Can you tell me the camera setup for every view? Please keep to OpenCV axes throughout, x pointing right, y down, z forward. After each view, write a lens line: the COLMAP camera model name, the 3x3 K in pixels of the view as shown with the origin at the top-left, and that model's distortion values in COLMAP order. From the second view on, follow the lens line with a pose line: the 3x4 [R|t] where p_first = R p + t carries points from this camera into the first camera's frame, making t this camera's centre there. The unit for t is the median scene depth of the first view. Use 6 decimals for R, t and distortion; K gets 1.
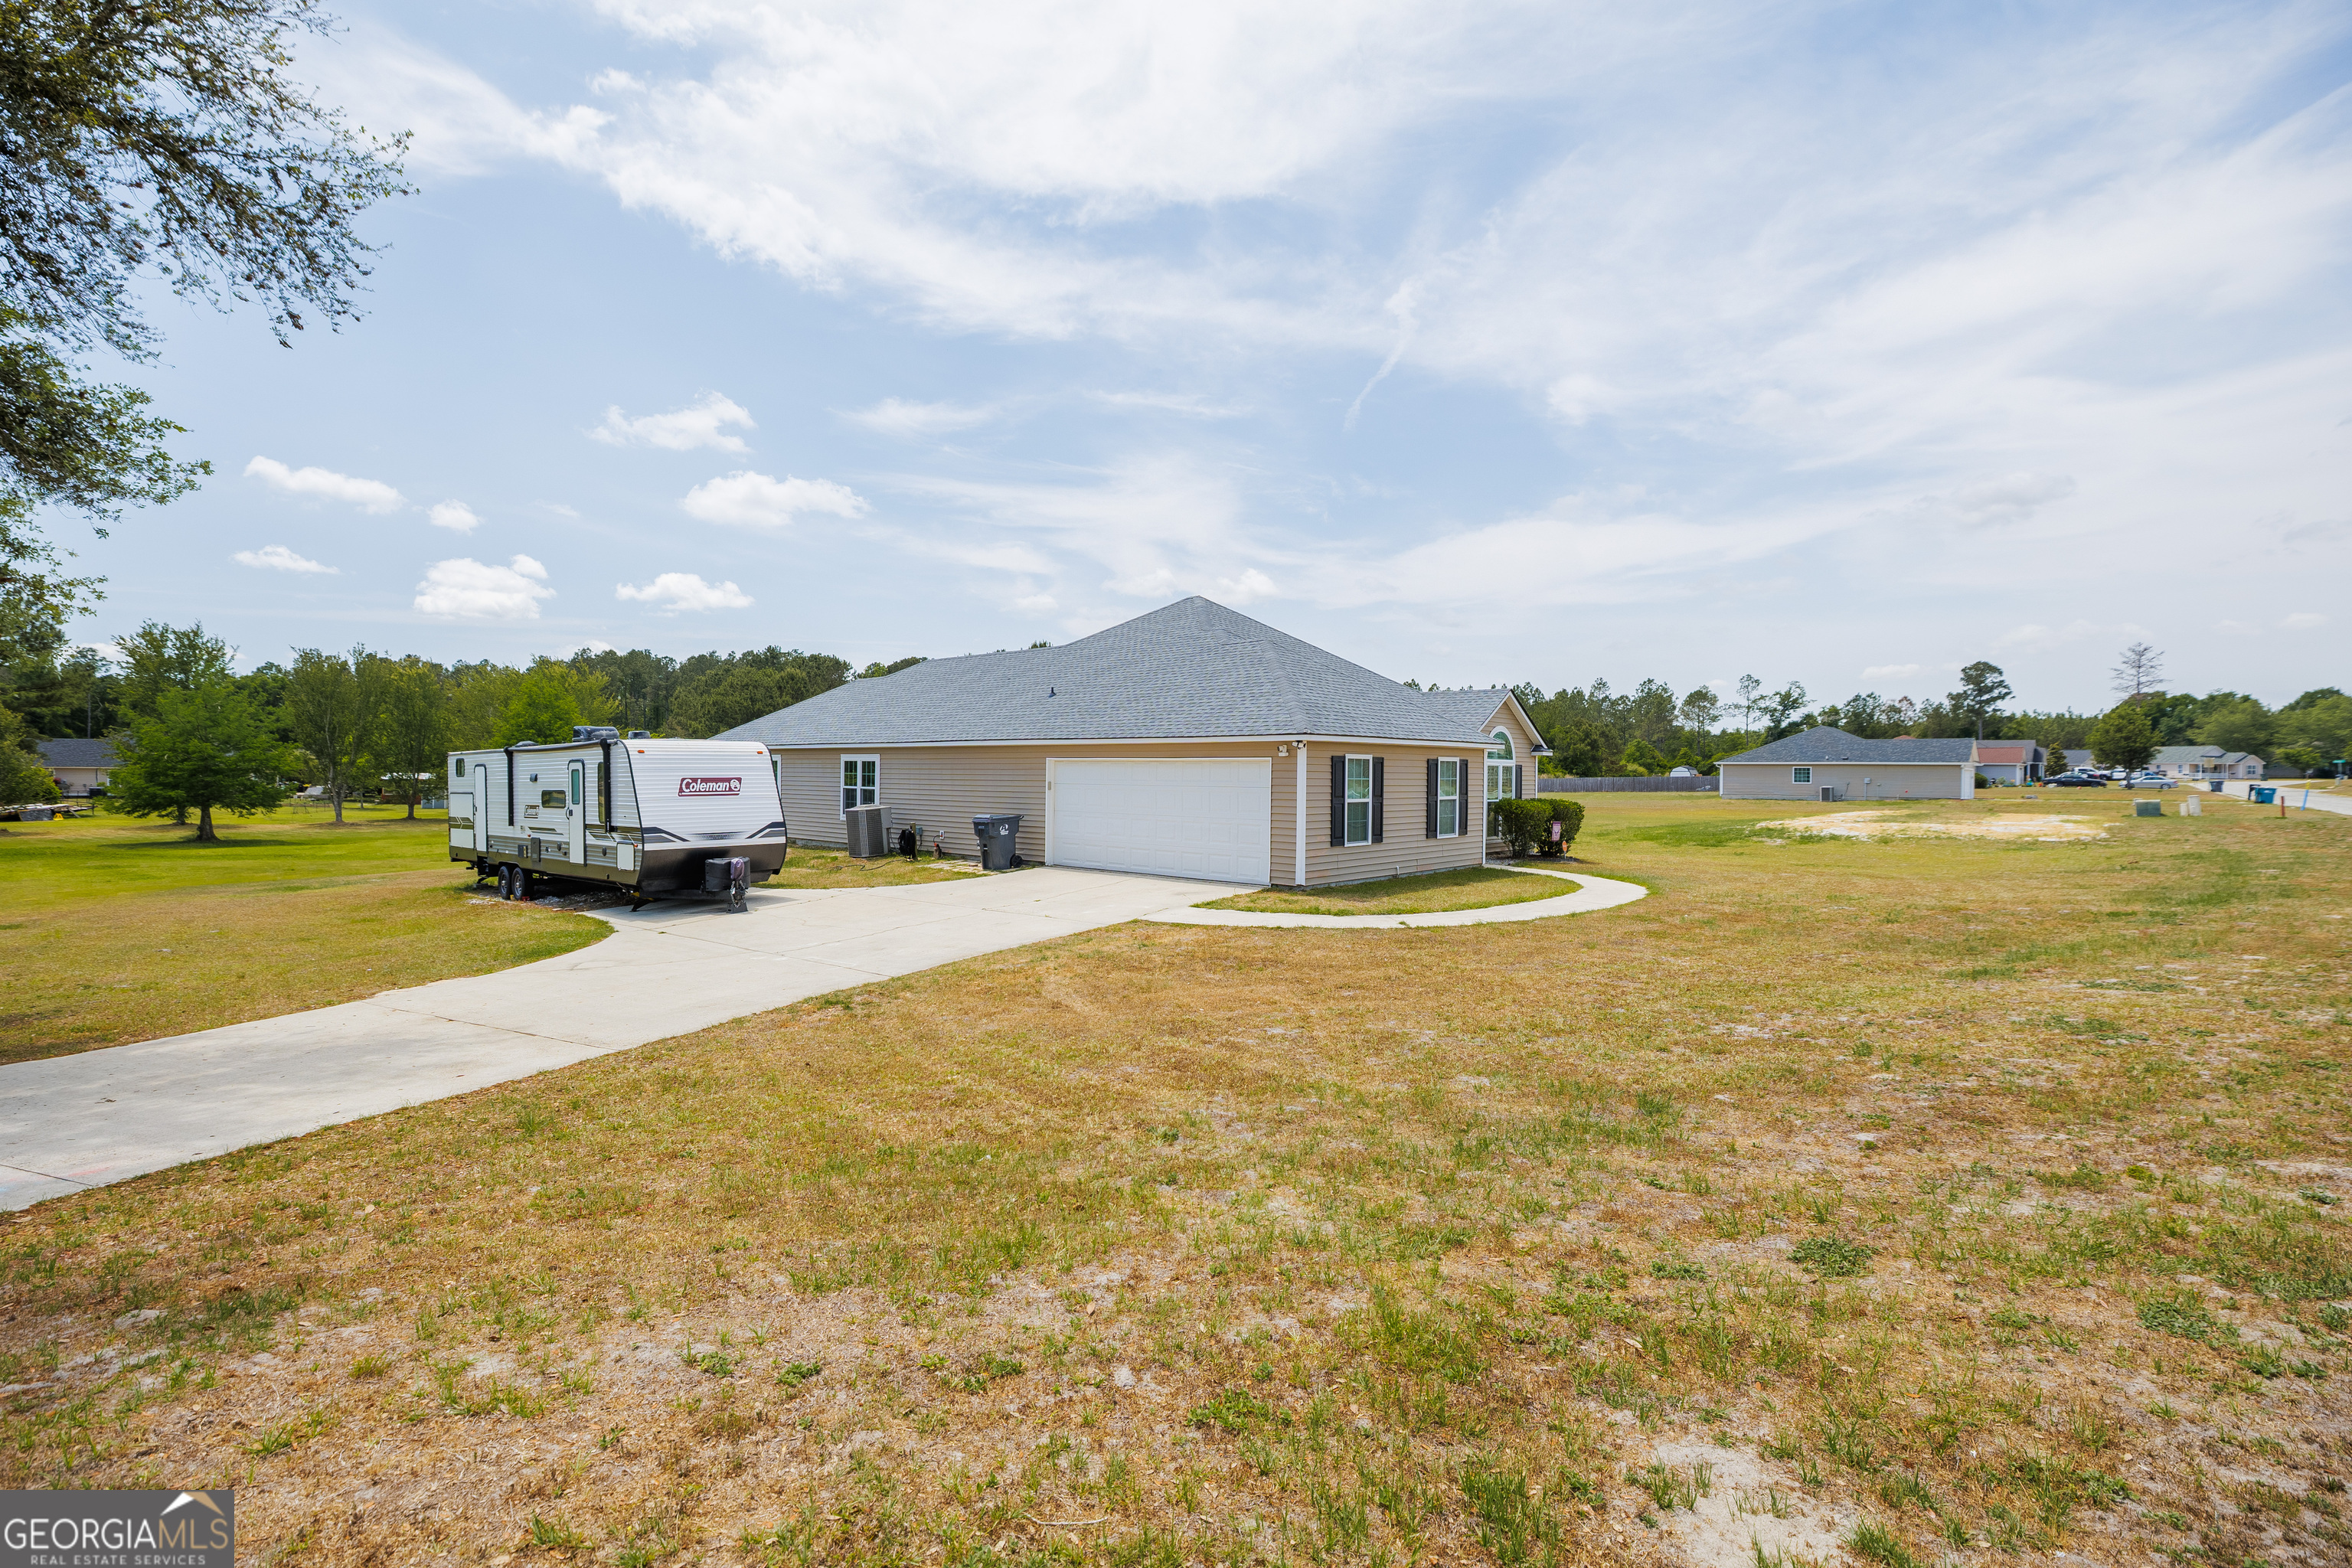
lens RADIAL K [[1100.9, 0, 1176.0], [0, 1100.9, 784.0], [0, 0, 1]] dist [-0.045672, 0.015278]
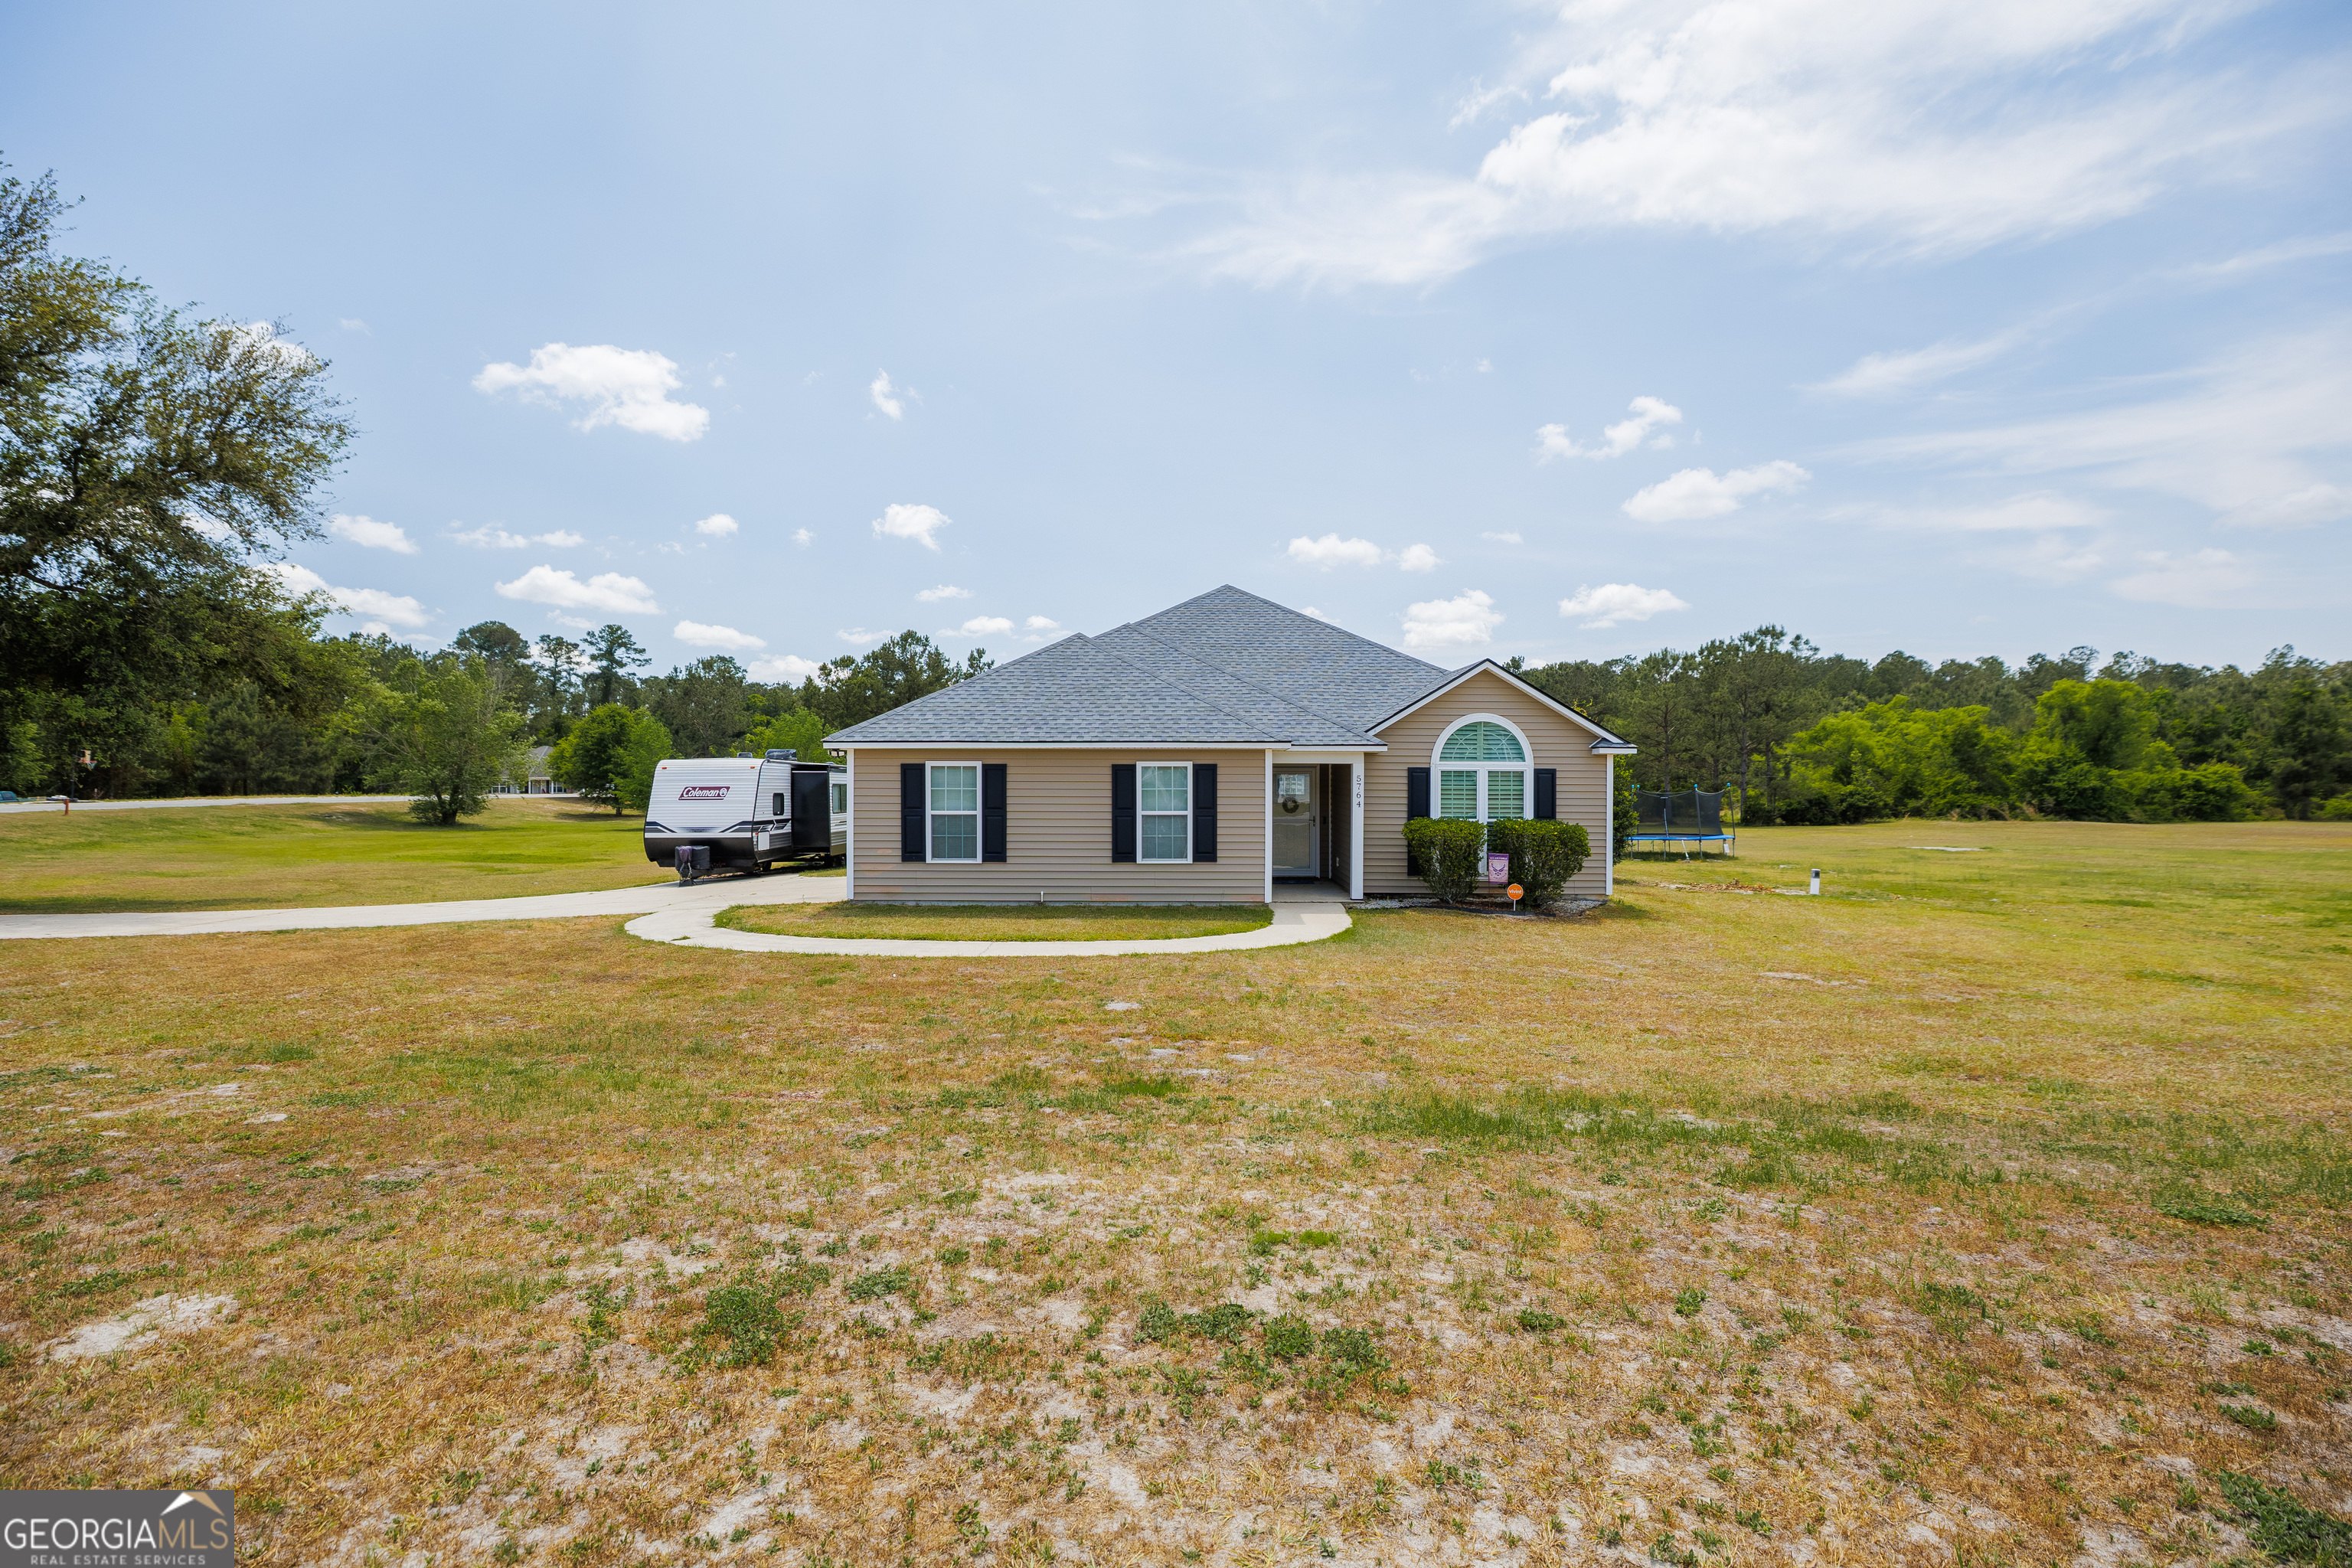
lens RADIAL K [[1100.9, 0, 1176.0], [0, 1100.9, 784.0], [0, 0, 1]] dist [-0.045672, 0.015278]
pose [[0.652727, -0.000901, -0.757593, 0.672645], [-0.006198, 0.999959, -0.006529, -0.002566], [0.757568, 0.008957, 0.652695, 0.383969]]
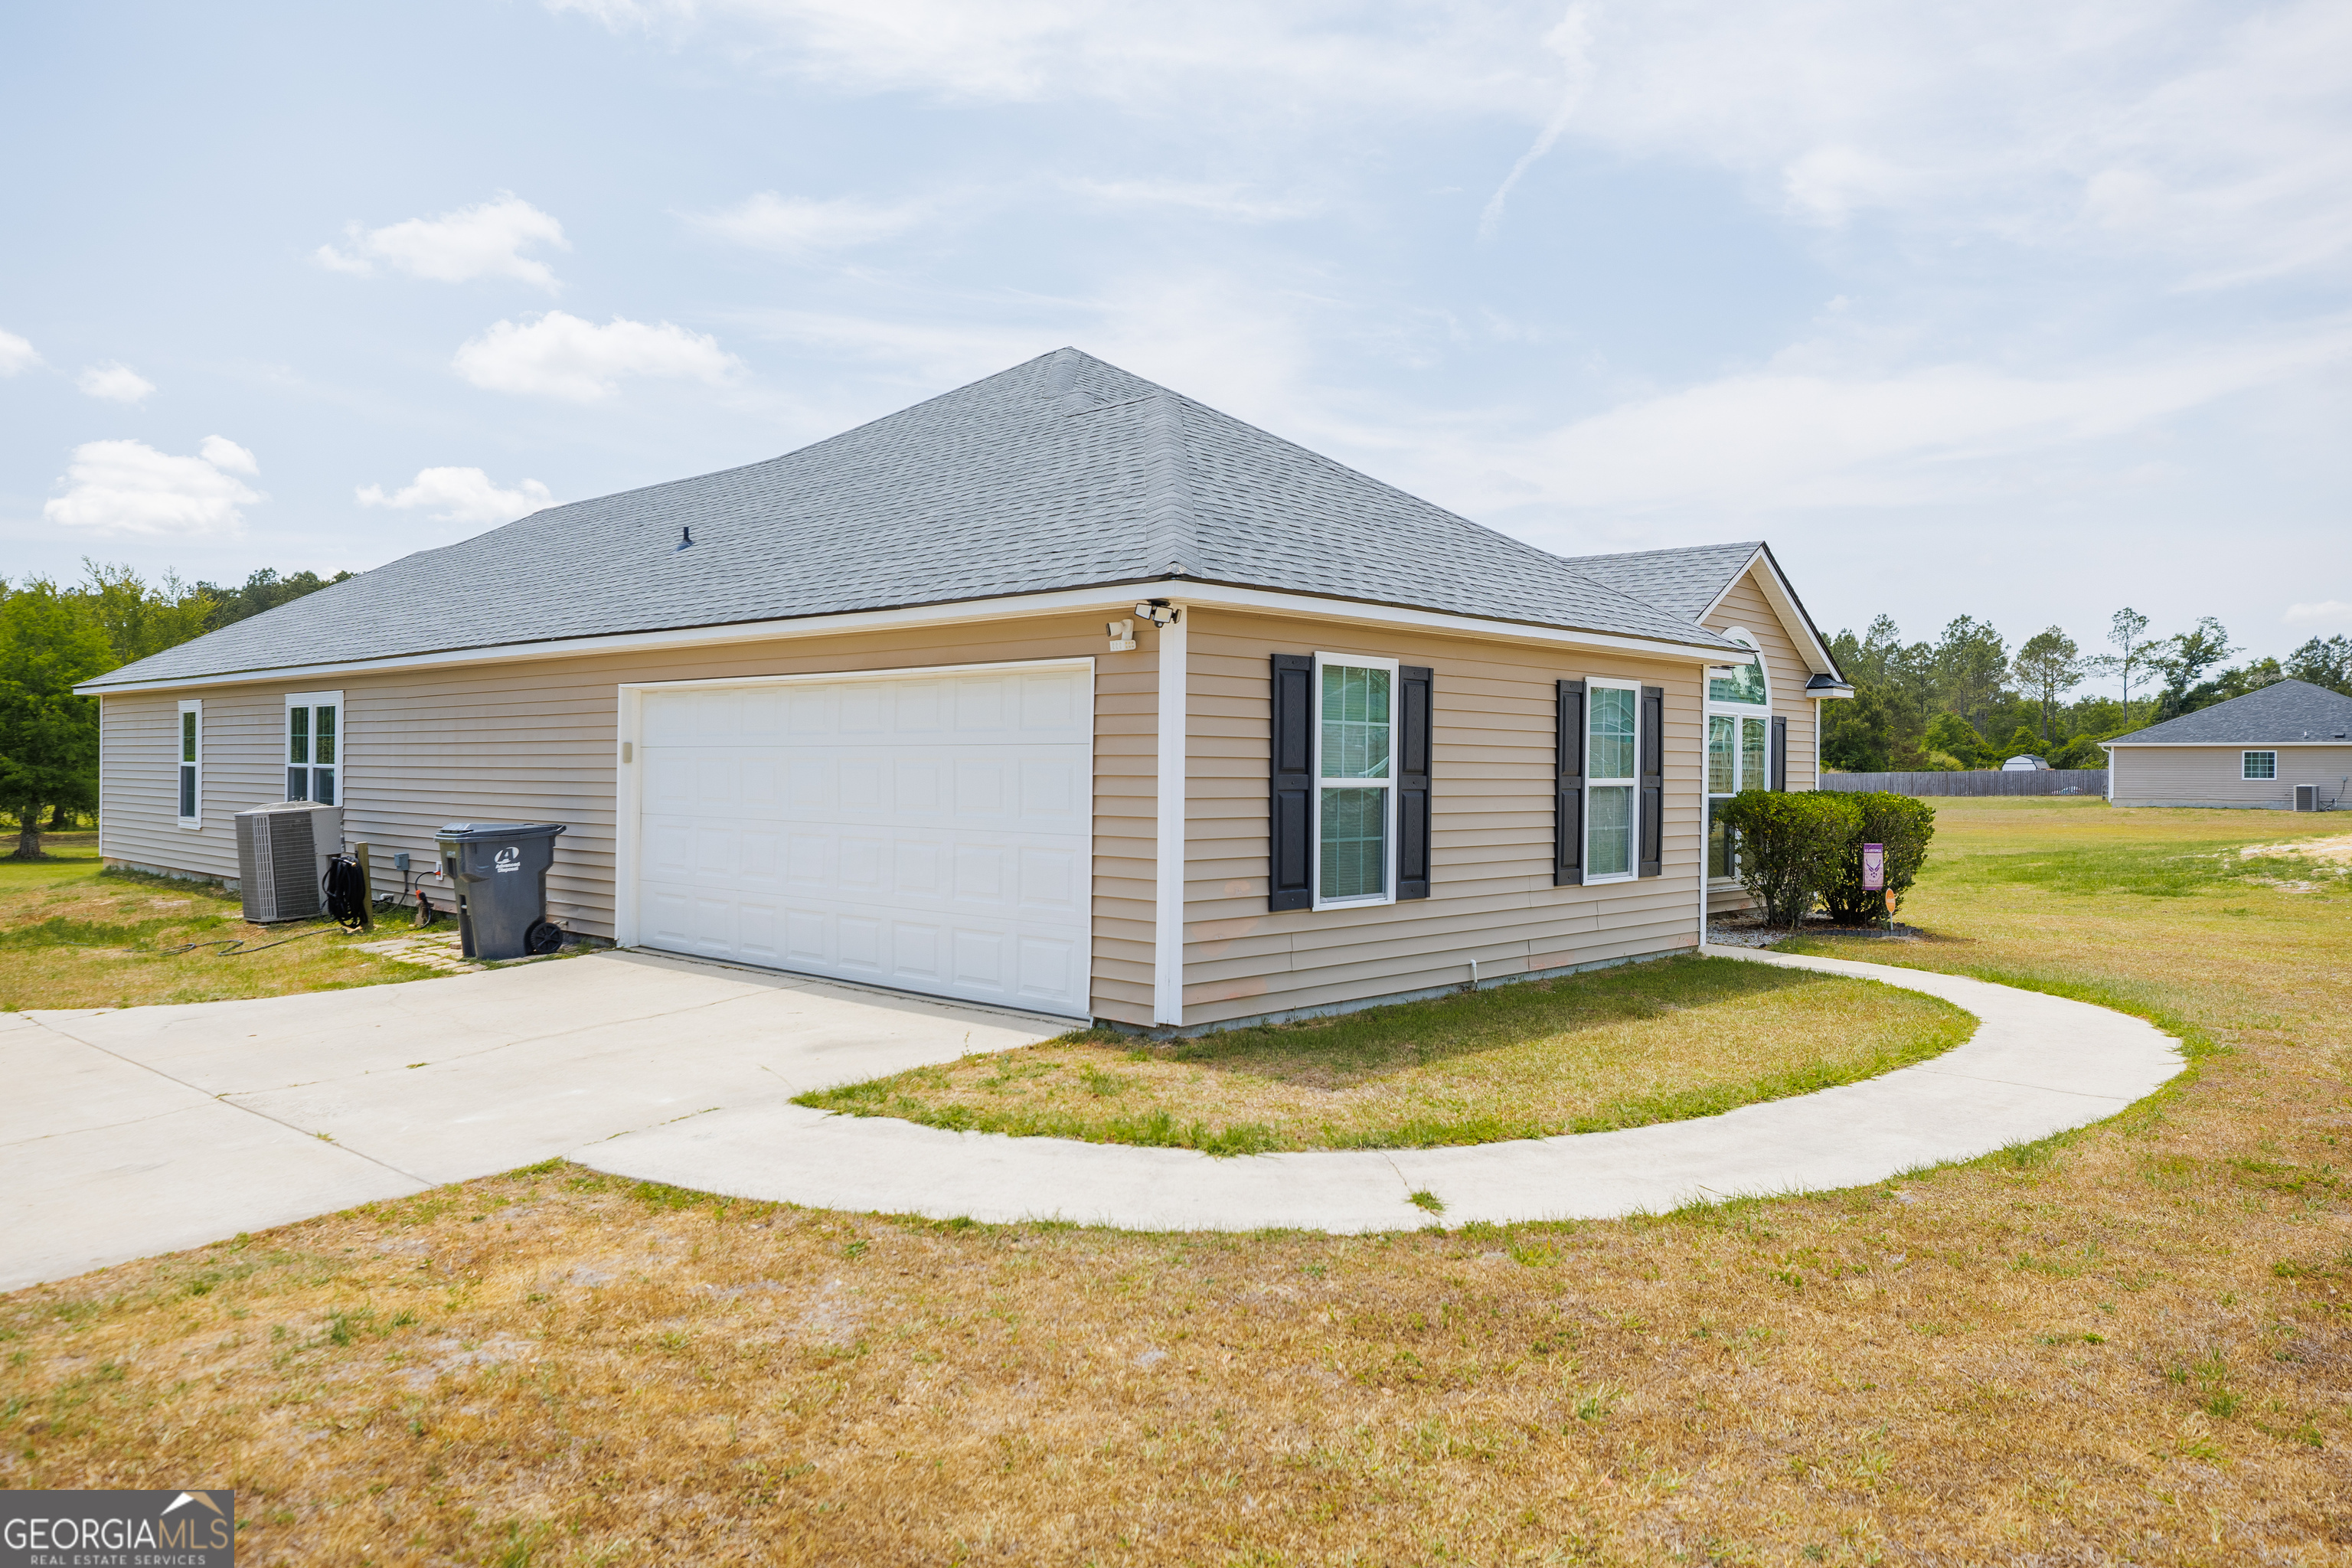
lens RADIAL K [[1689.2, 0, 1127.2], [0, 1689.2, 769.4], [0, 0, 1]] dist [-0.029674, 0.003451]
pose [[0.998762, 0.000302, -0.049752, 0.082020], [-0.000816, 0.999946, -0.010318, 0.011389], [0.049747, 0.010345, 0.998708, 0.304295]]
